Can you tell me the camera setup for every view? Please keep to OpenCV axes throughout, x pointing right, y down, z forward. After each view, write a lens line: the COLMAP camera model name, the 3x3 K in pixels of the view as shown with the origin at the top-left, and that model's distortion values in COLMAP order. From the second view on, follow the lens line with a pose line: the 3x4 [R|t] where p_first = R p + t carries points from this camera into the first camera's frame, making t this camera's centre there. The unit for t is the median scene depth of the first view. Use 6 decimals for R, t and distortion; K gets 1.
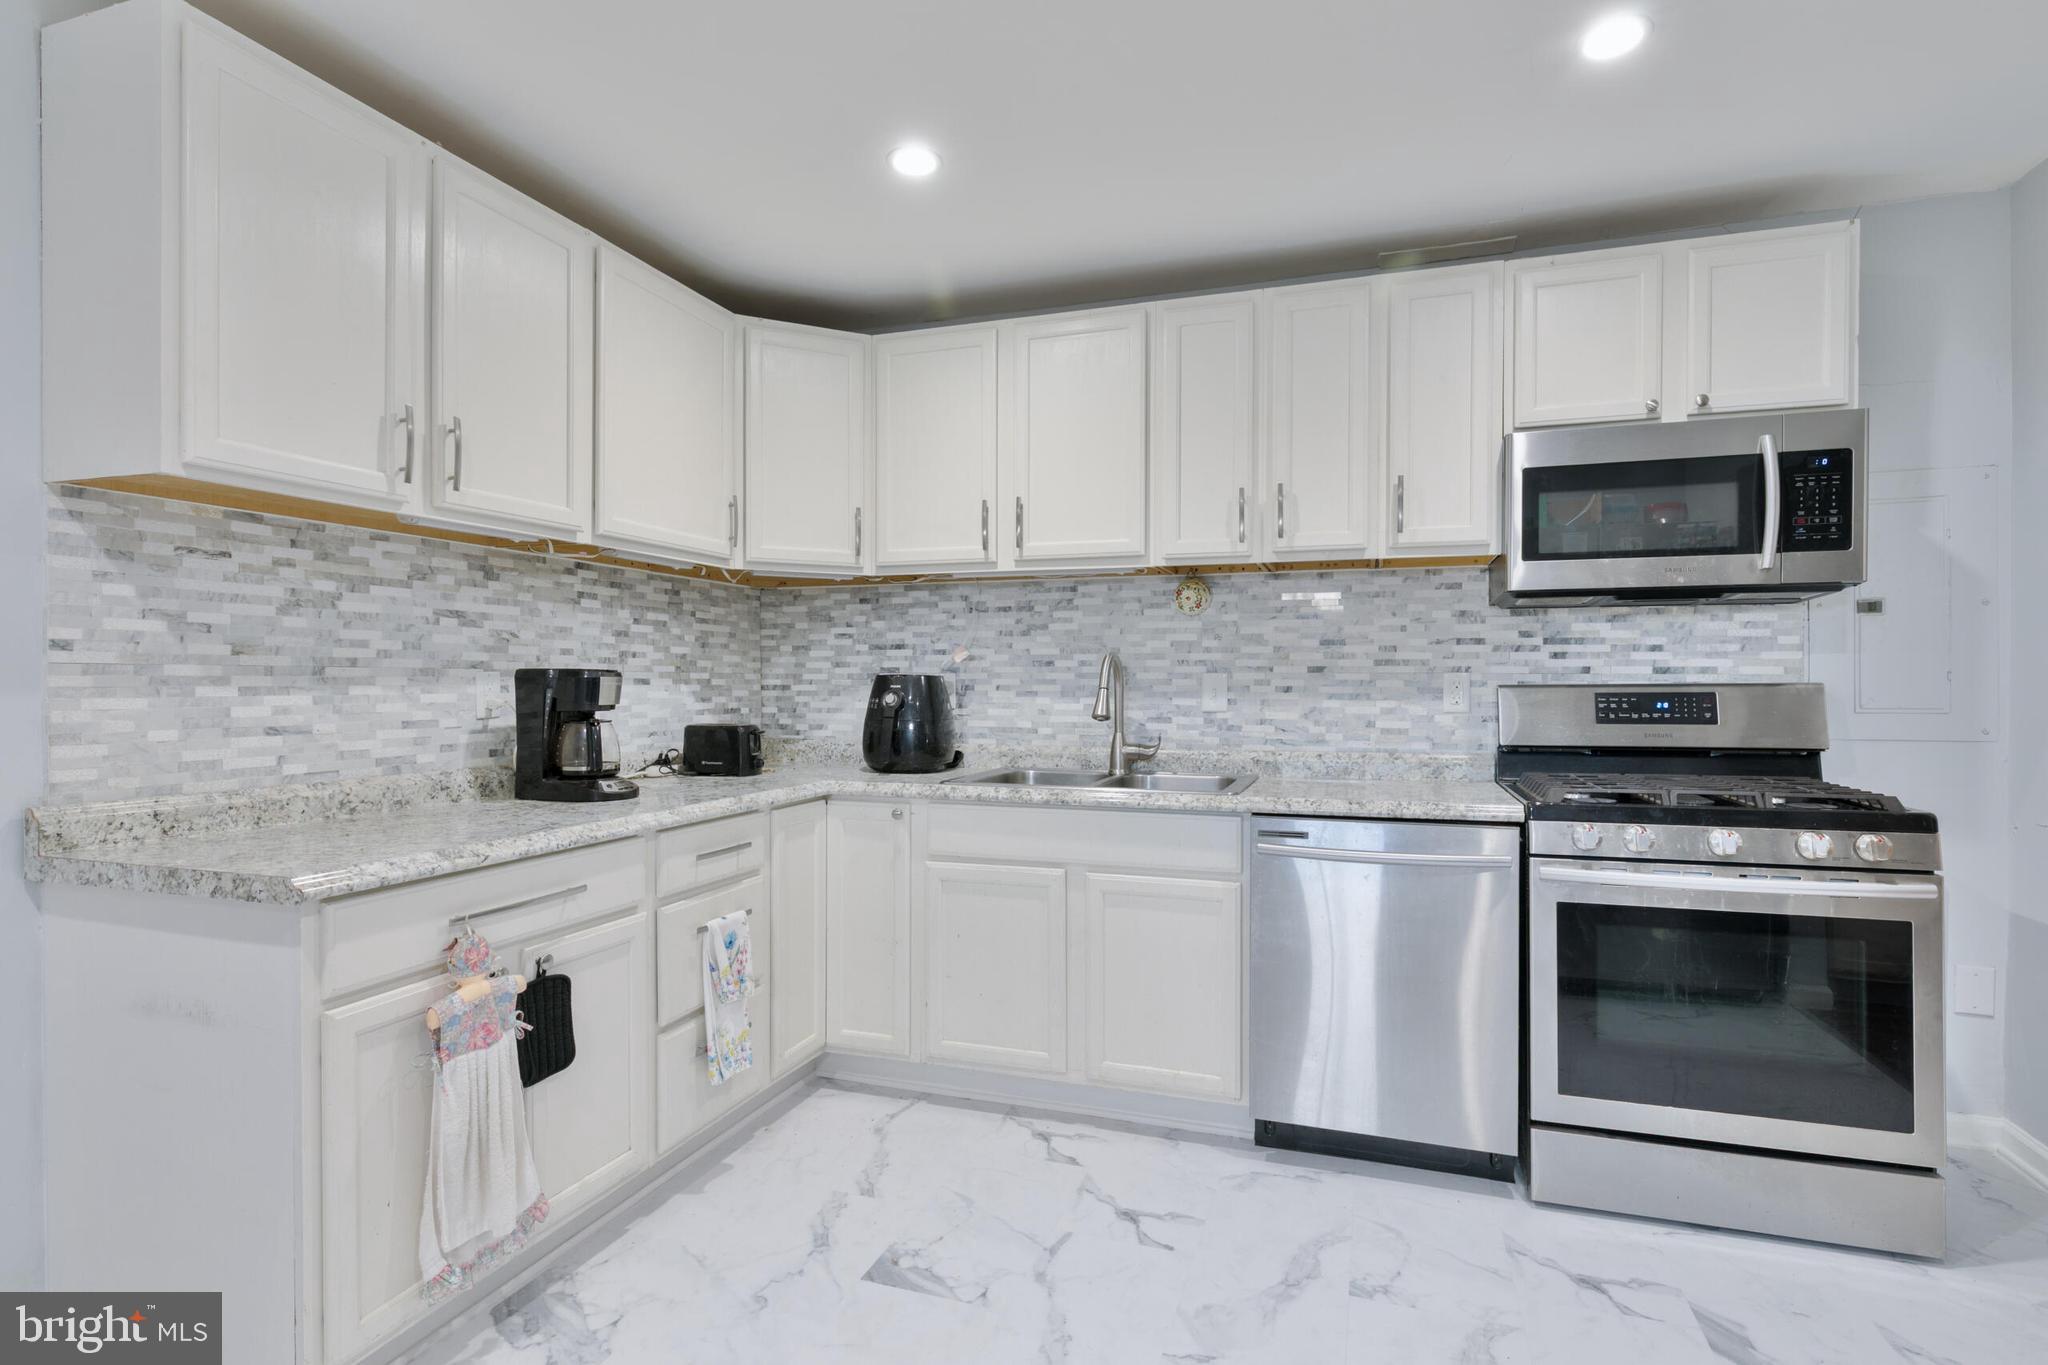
lens RADIAL K [[1017.6, 0, 1022.7], [0, 1017.6, 687.9], [0, 0, 1]] dist [0.002620, -0.002129]
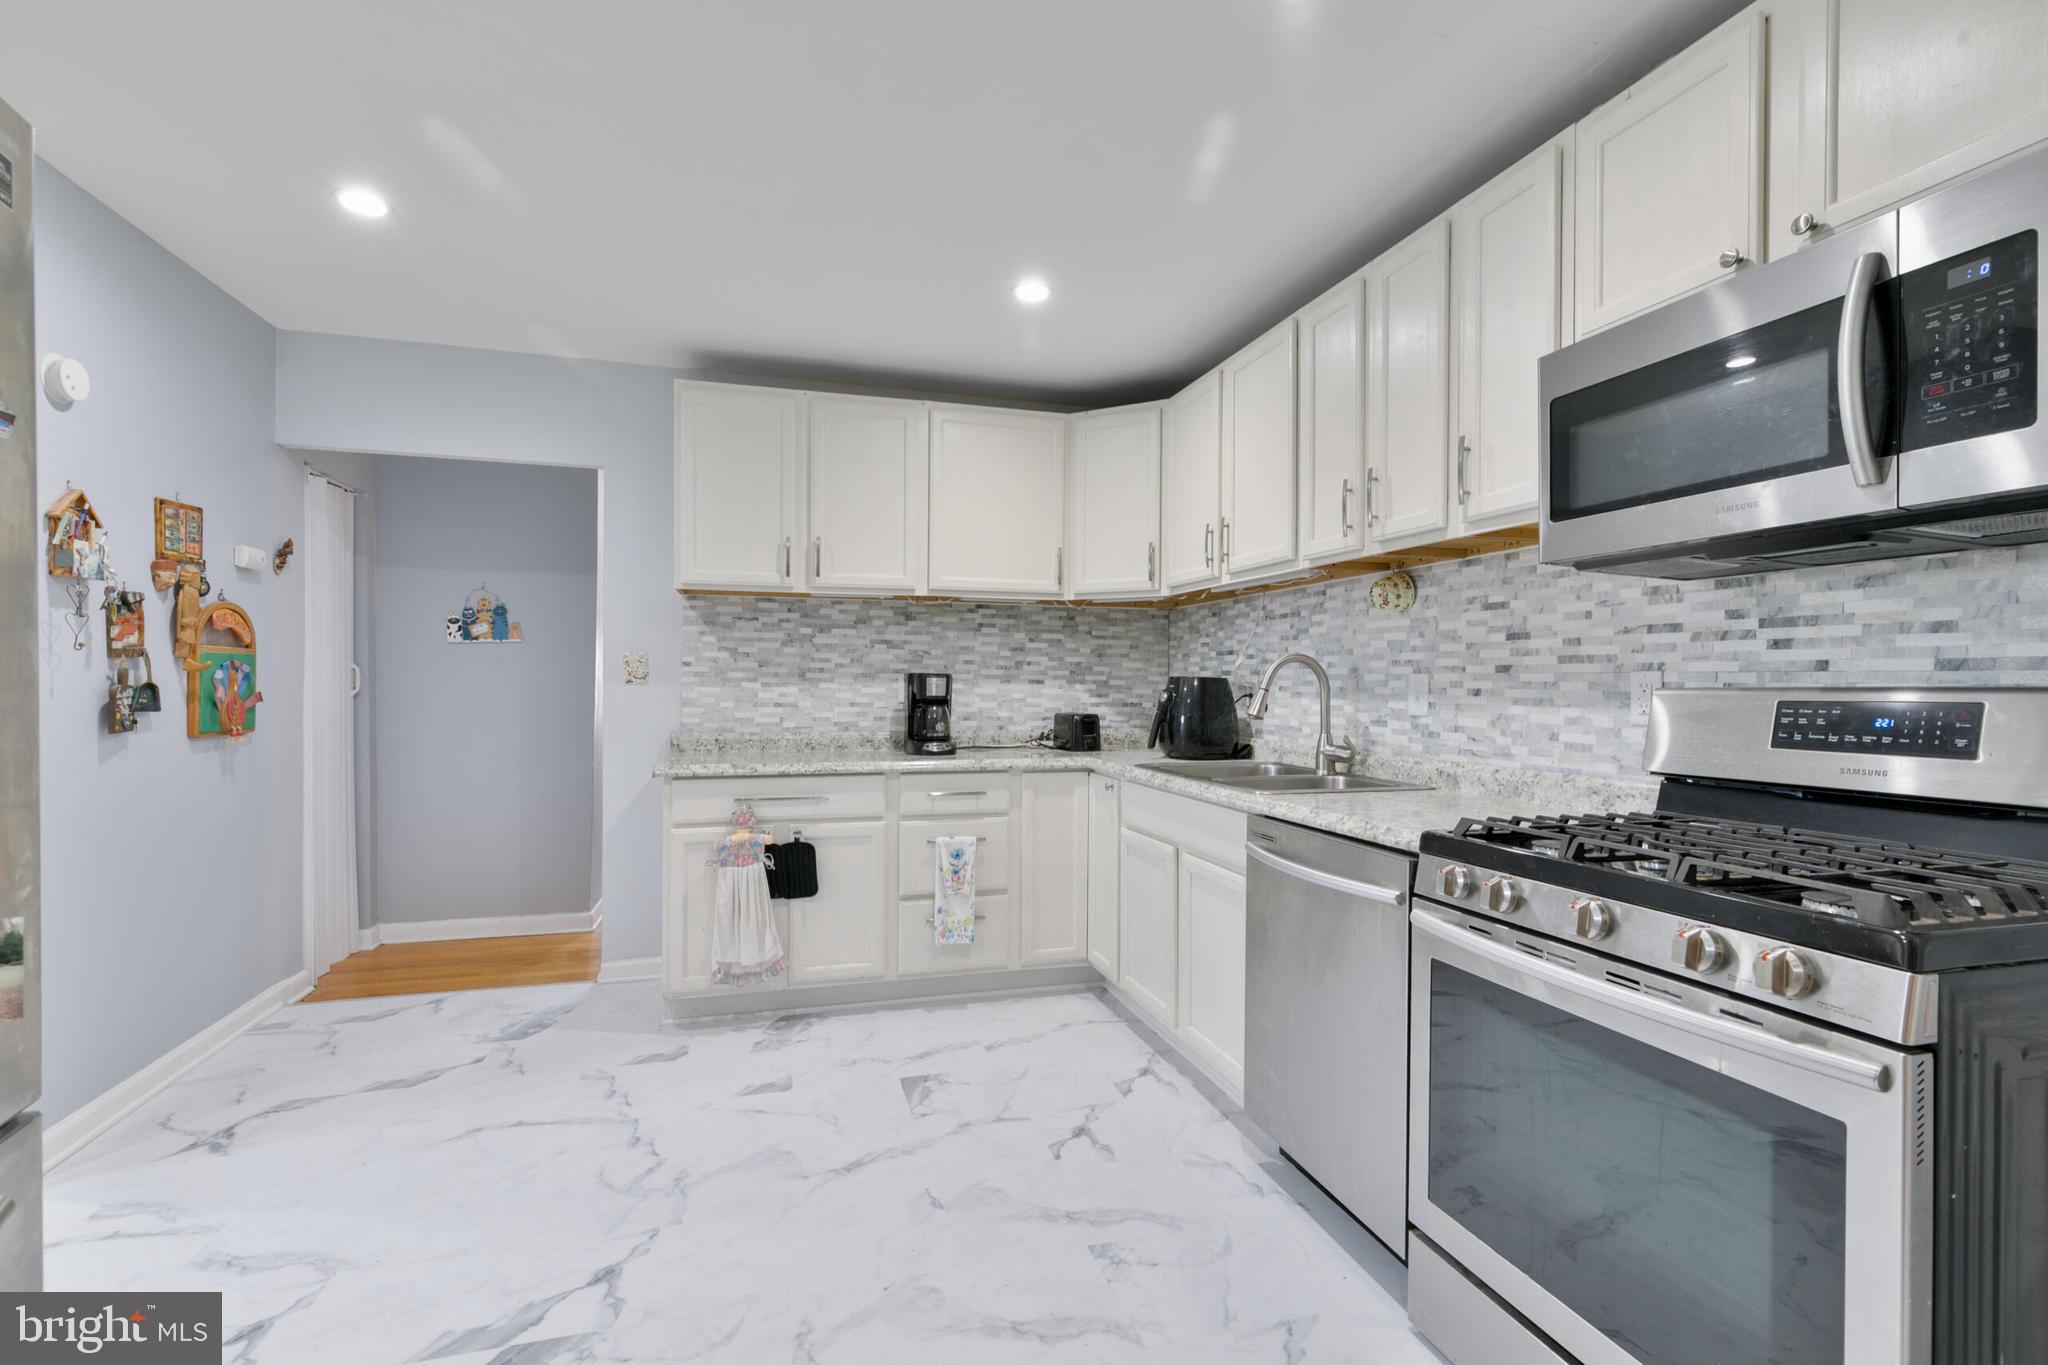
lens RADIAL K [[914.9, 0, 1021.2], [0, 914.9, 687.9], [0, 0, 1]] dist [0.009436, -0.001658]
pose [[0.574058, 0.007169, -0.818783, 0.747711], [-0.010998, 0.999939, 0.001045, 0.001354], [0.818741, 0.008405, 0.574102, 0.261319]]
